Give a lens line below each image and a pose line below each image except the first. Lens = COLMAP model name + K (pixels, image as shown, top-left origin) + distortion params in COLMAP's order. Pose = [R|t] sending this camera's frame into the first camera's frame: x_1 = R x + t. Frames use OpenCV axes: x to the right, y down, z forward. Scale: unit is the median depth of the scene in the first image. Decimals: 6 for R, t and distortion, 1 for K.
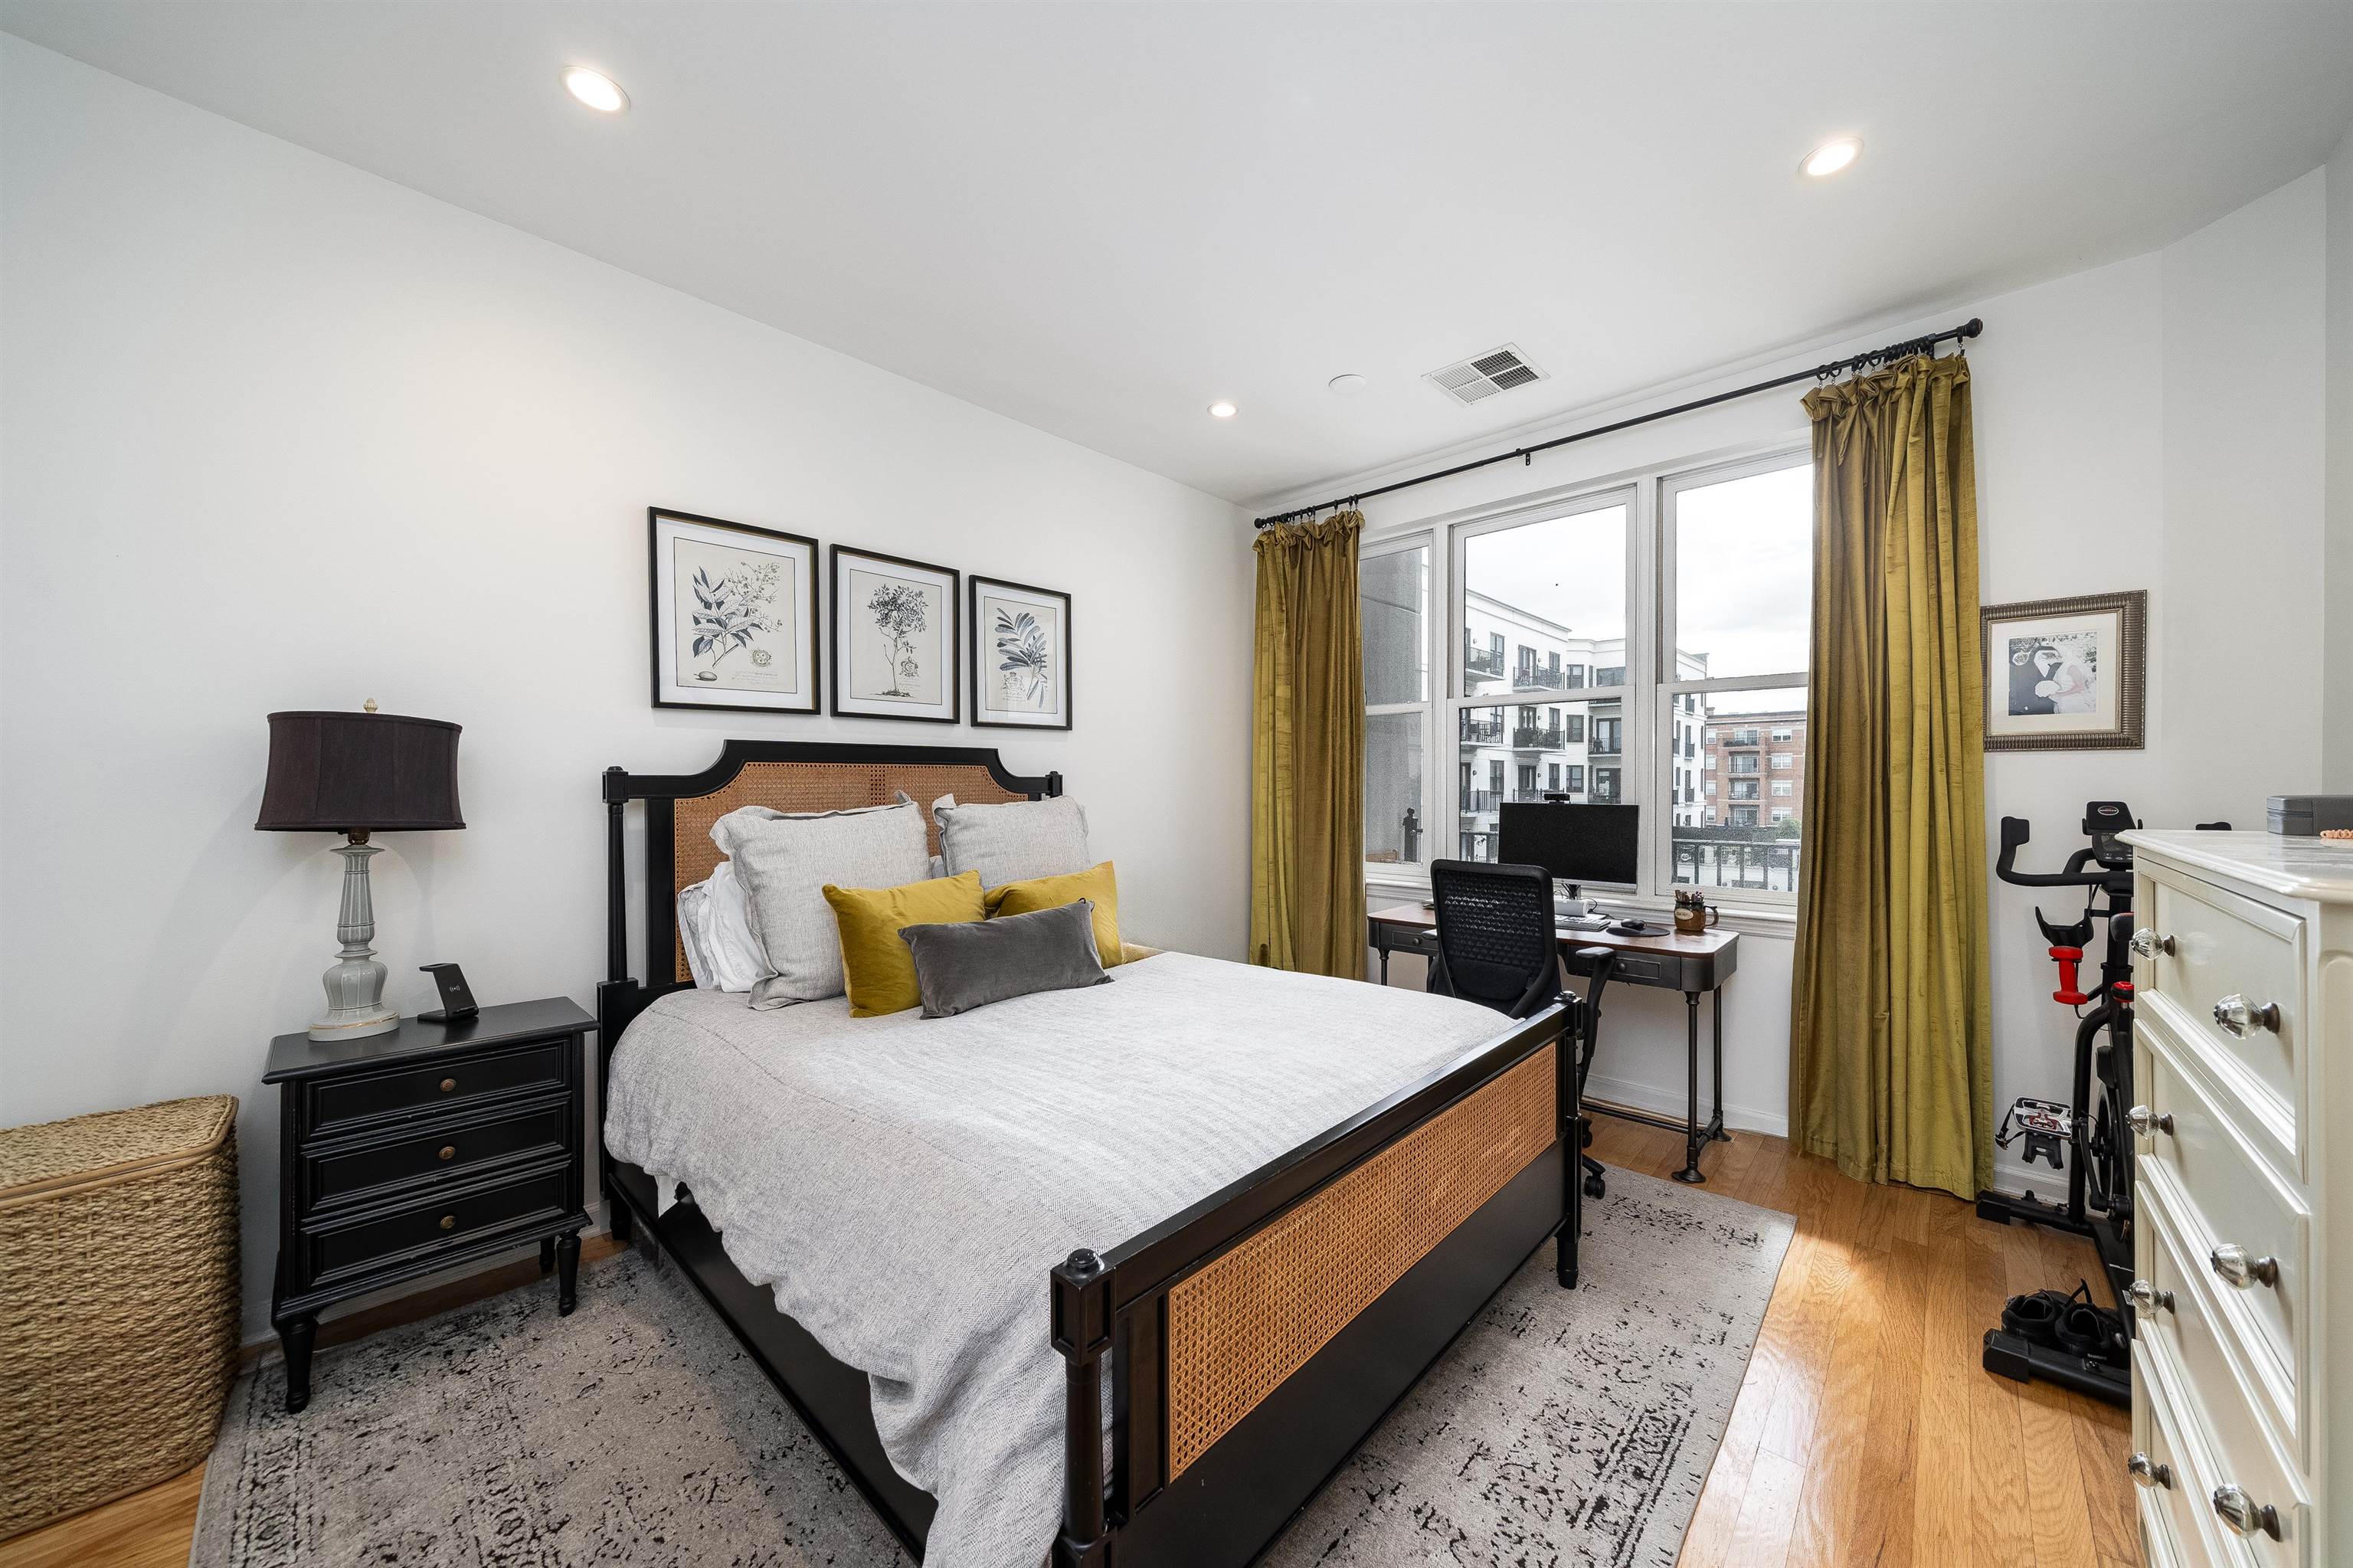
lens RADIAL K [[808.2, 0, 1167.0], [0, 808.2, 788.9], [0, 0, 1]] dist [0.001399, 0.000109]
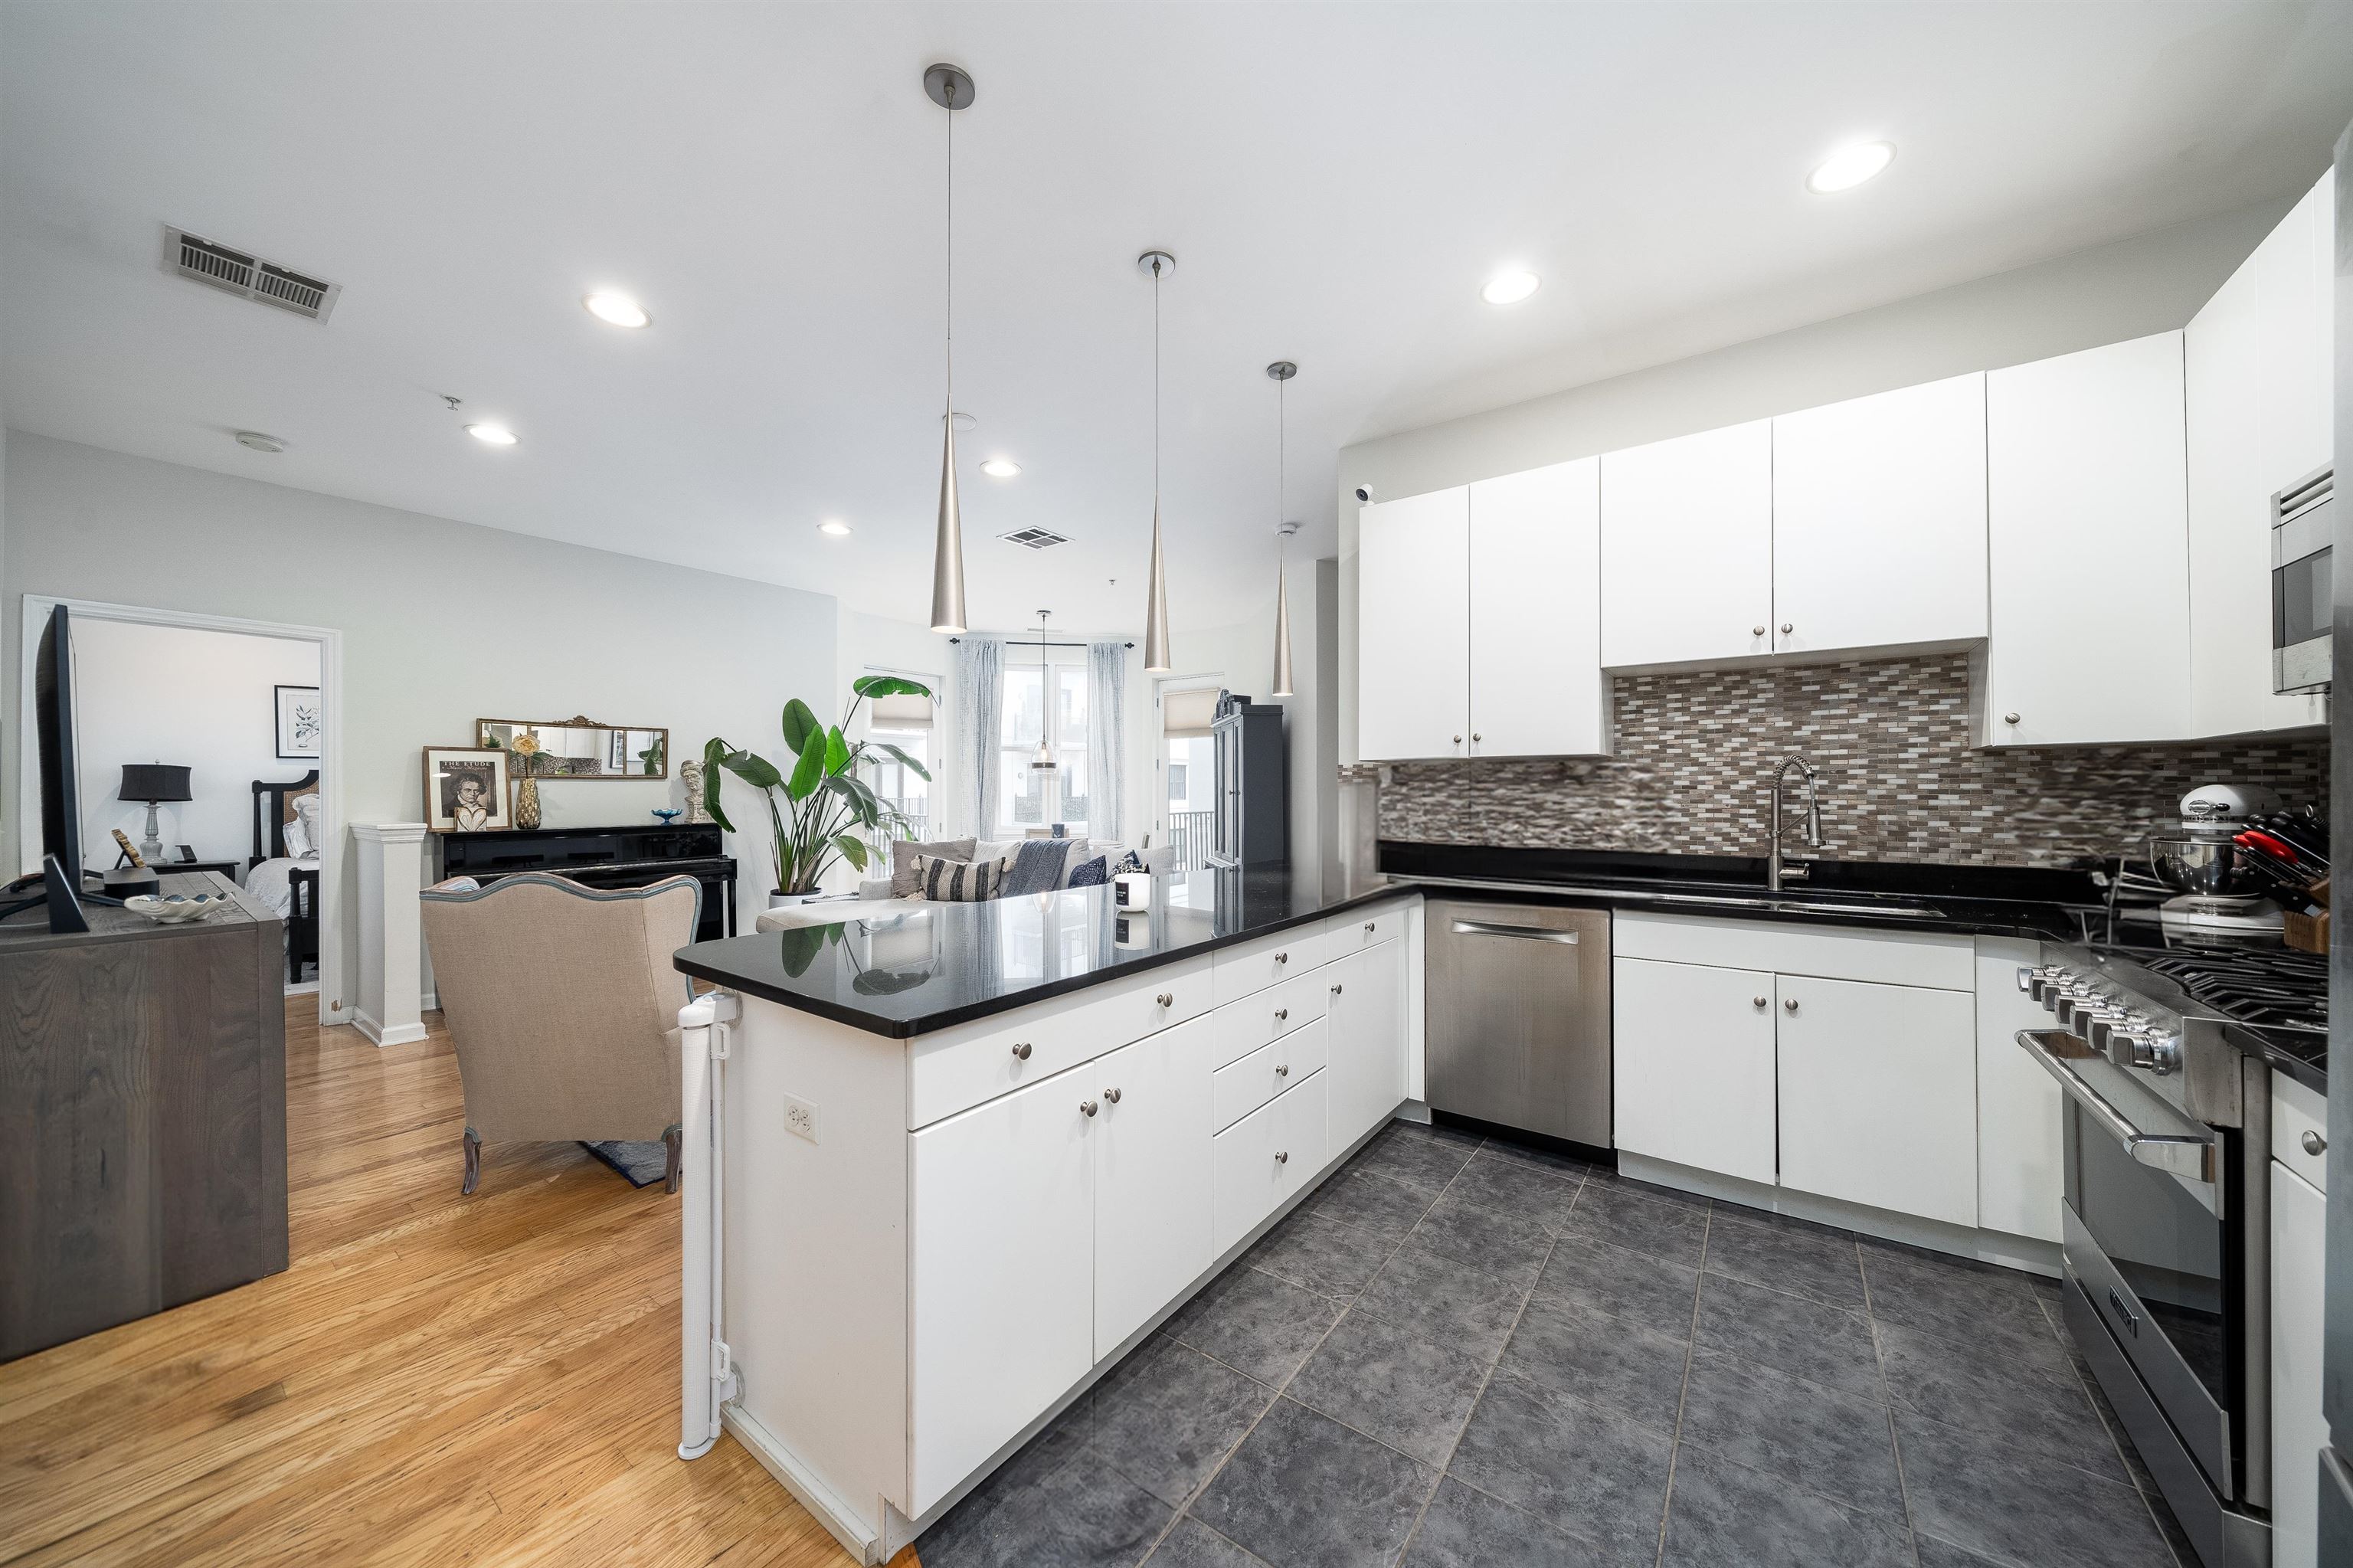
lens RADIAL K [[808.2, 0, 1174.7], [0, 808.2, 791.5], [0, 0, 1]] dist [0.001399, 0.000109]
pose [[0.991041, -0.002952, 0.133526, 0.111944], [0.003593, 0.999983, -0.004557, 0.001966], [-0.133510, 0.004996, 0.991035, -0.117827]]
